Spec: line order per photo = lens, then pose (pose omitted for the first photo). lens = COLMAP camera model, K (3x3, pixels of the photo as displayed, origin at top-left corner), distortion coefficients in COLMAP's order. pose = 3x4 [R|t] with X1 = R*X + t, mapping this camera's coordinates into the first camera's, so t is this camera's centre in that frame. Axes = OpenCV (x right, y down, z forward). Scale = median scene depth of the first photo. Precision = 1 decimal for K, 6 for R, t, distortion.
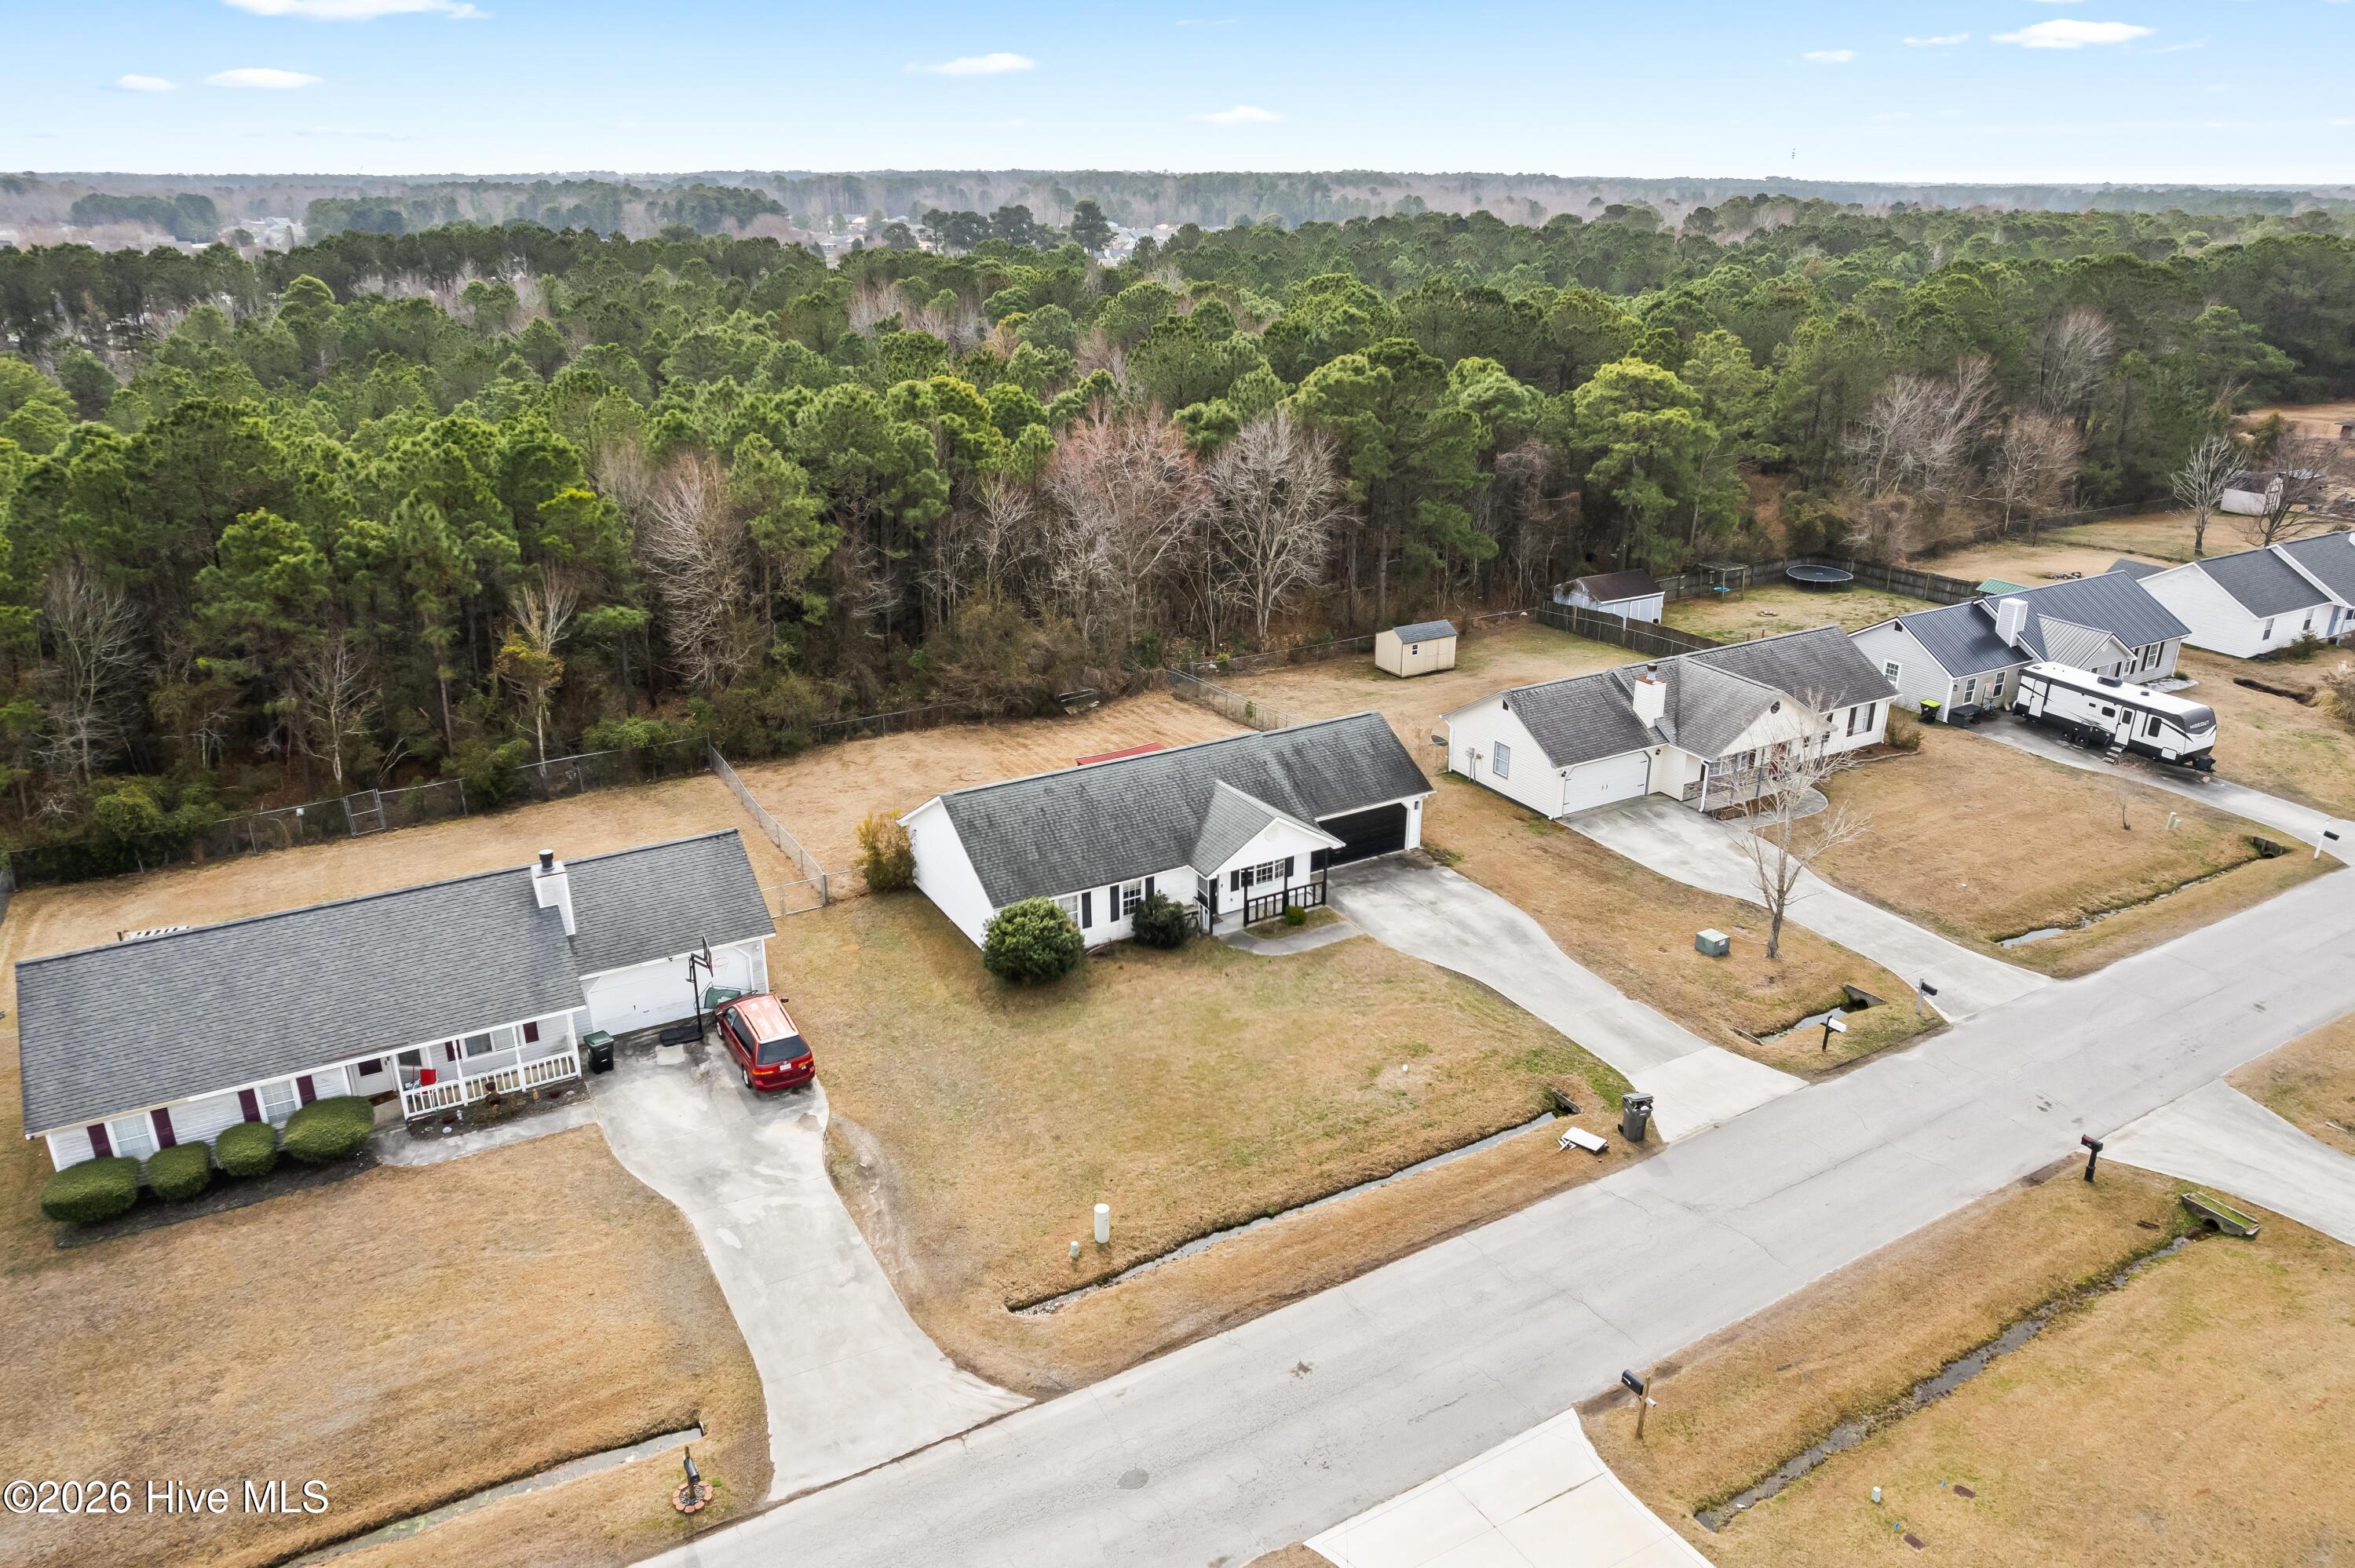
lens RADIAL K [[1539.0, 0, 1149.3], [0, 1539.0, 783.5], [0, 0, 1]] dist [-0.072340, 0.056394]
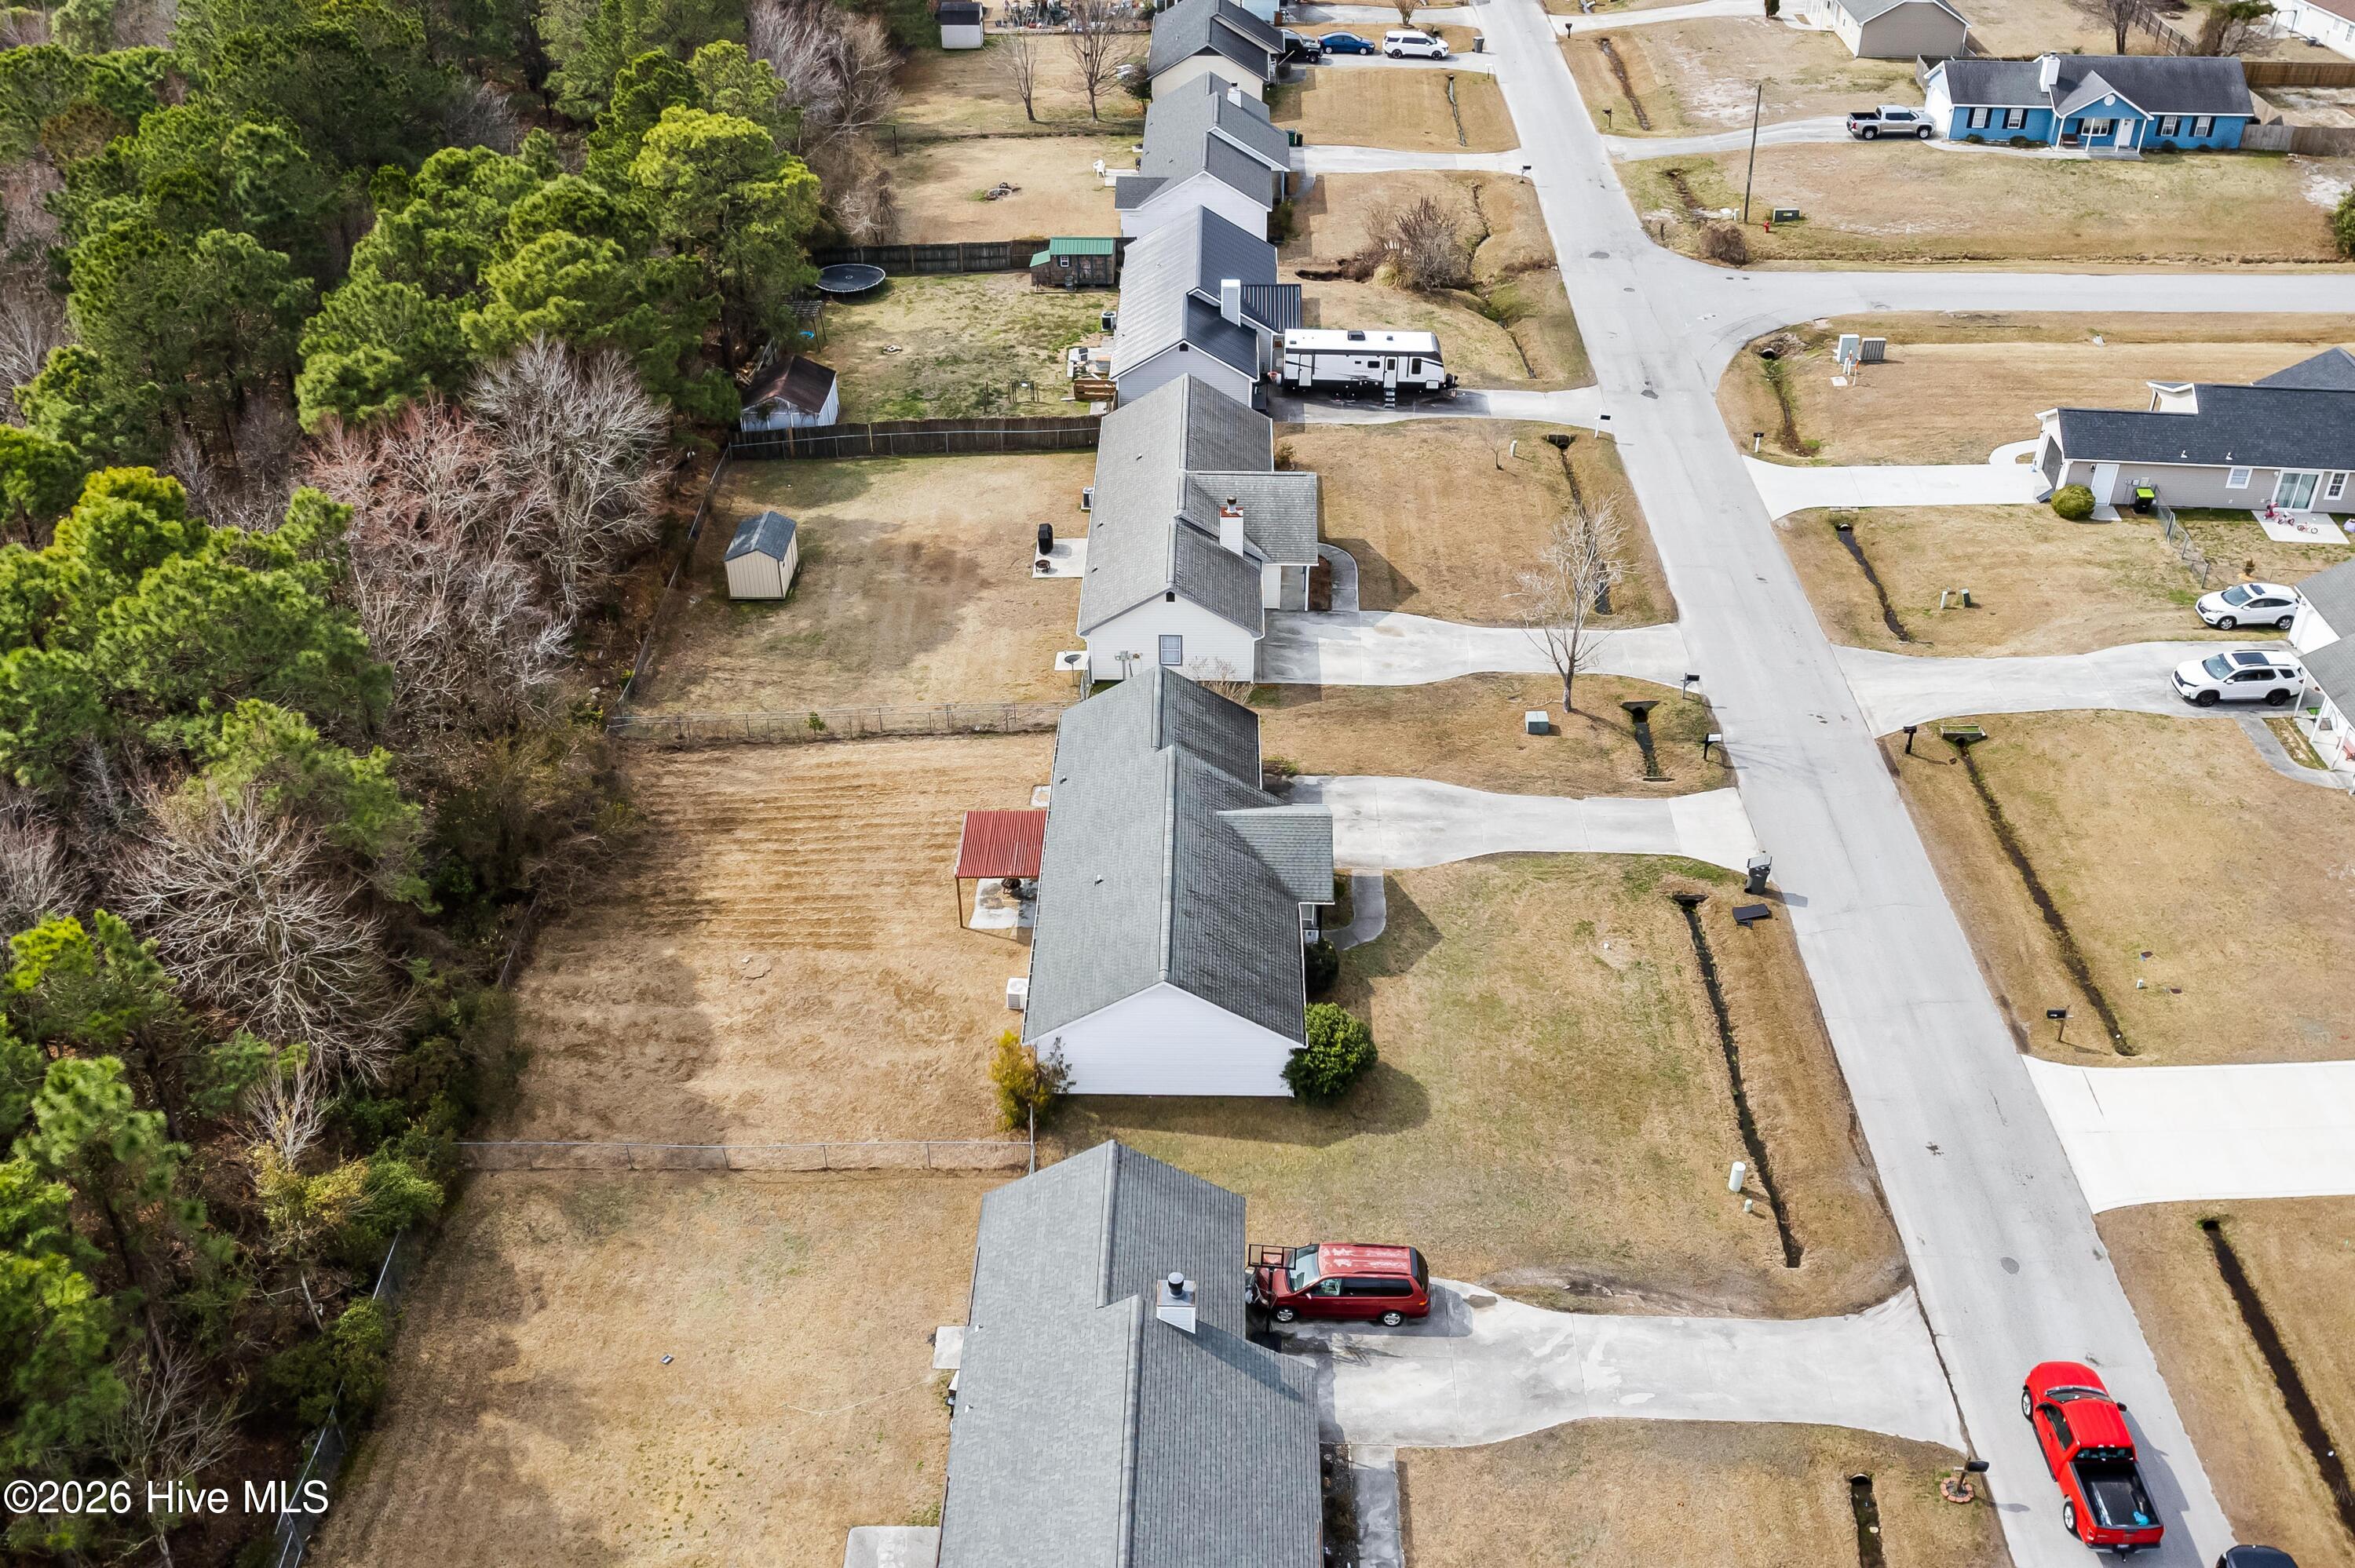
lens RADIAL K [[2169.8, 0, 1108.9], [0, 2169.8, 781.3], [0, 0, 1]] dist [-0.045664, -0.009237]
pose [[0.528644, -0.482596, 0.698310, -0.976227], [0.328605, 0.874867, 0.355847, -0.551274], [-0.782659, 0.041352, 0.621076, 0.239379]]
